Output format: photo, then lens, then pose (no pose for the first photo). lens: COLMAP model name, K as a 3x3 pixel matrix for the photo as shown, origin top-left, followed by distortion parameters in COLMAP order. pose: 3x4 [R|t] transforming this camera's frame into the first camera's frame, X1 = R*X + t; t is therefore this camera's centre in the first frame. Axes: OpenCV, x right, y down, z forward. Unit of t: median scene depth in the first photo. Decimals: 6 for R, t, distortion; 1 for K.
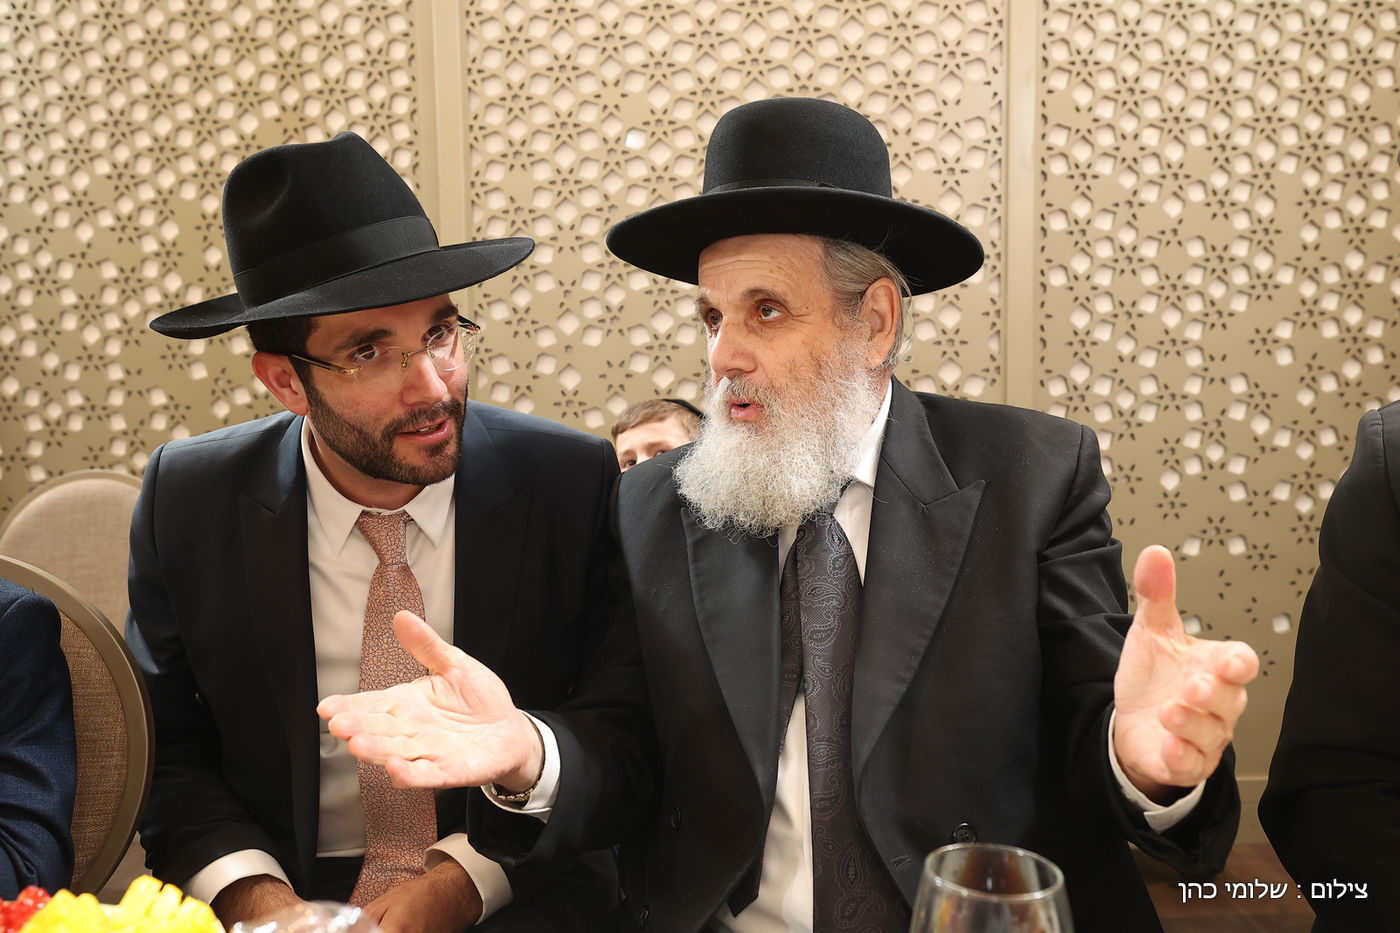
lens RADIAL K [[1161.5, 0, 694.5], [0, 1161.5, 470.4], [0, 0, 1]] dist [0.007667, 0.034217]
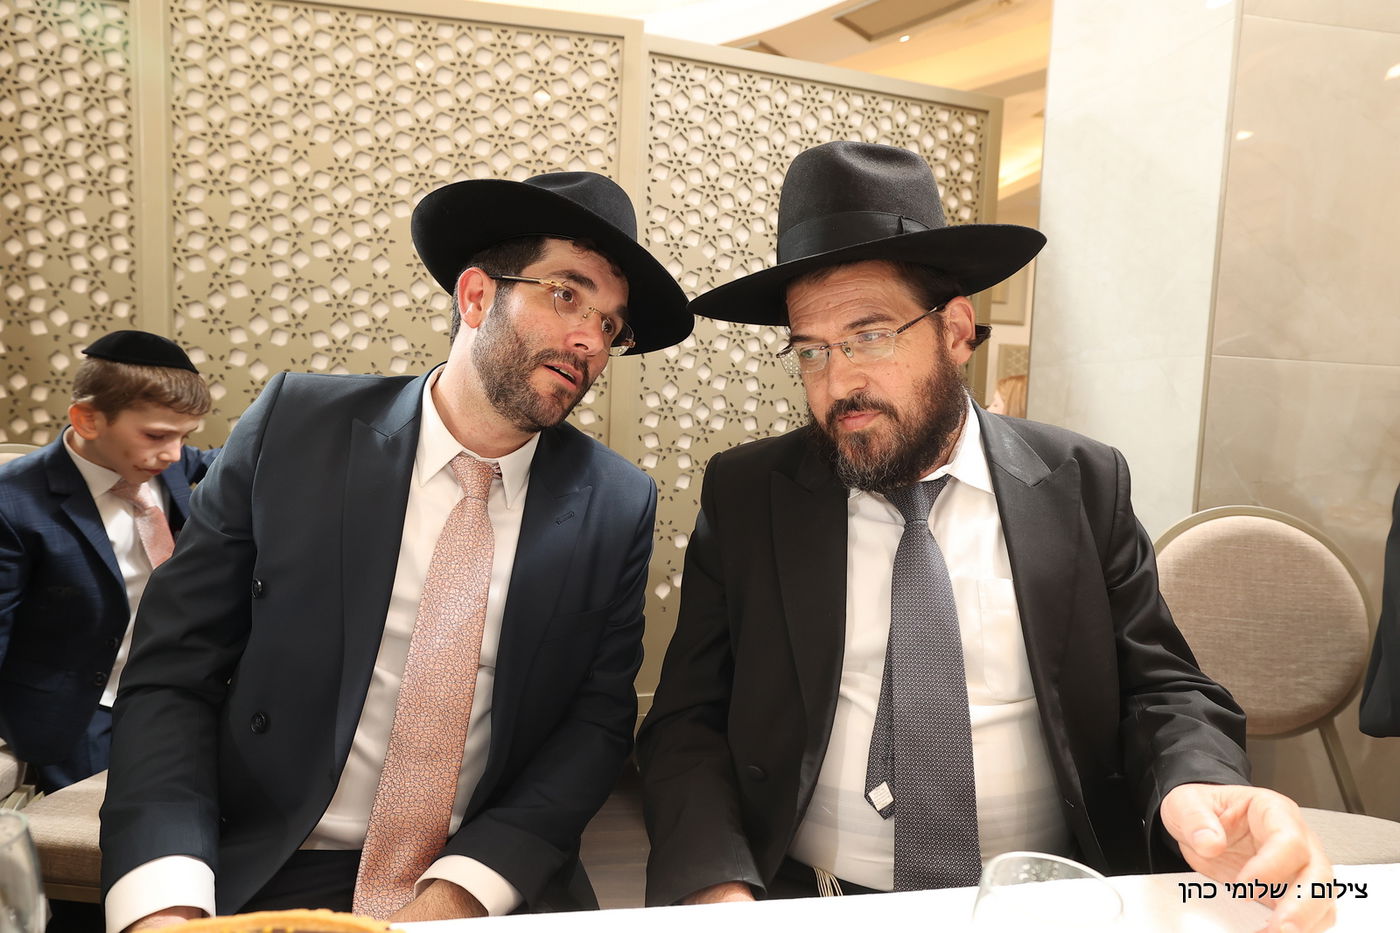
lens RADIAL K [[884.3, 0, 698.5], [0, 884.3, 470.9], [0, 0, 1]] dist [-0.010978, 0.012649]
pose [[0.971471, 0.038016, 0.234091, 0.128668], [-0.041086, 0.999122, 0.008249, -0.000909], [-0.233572, -0.017632, 0.972180, -0.009606]]
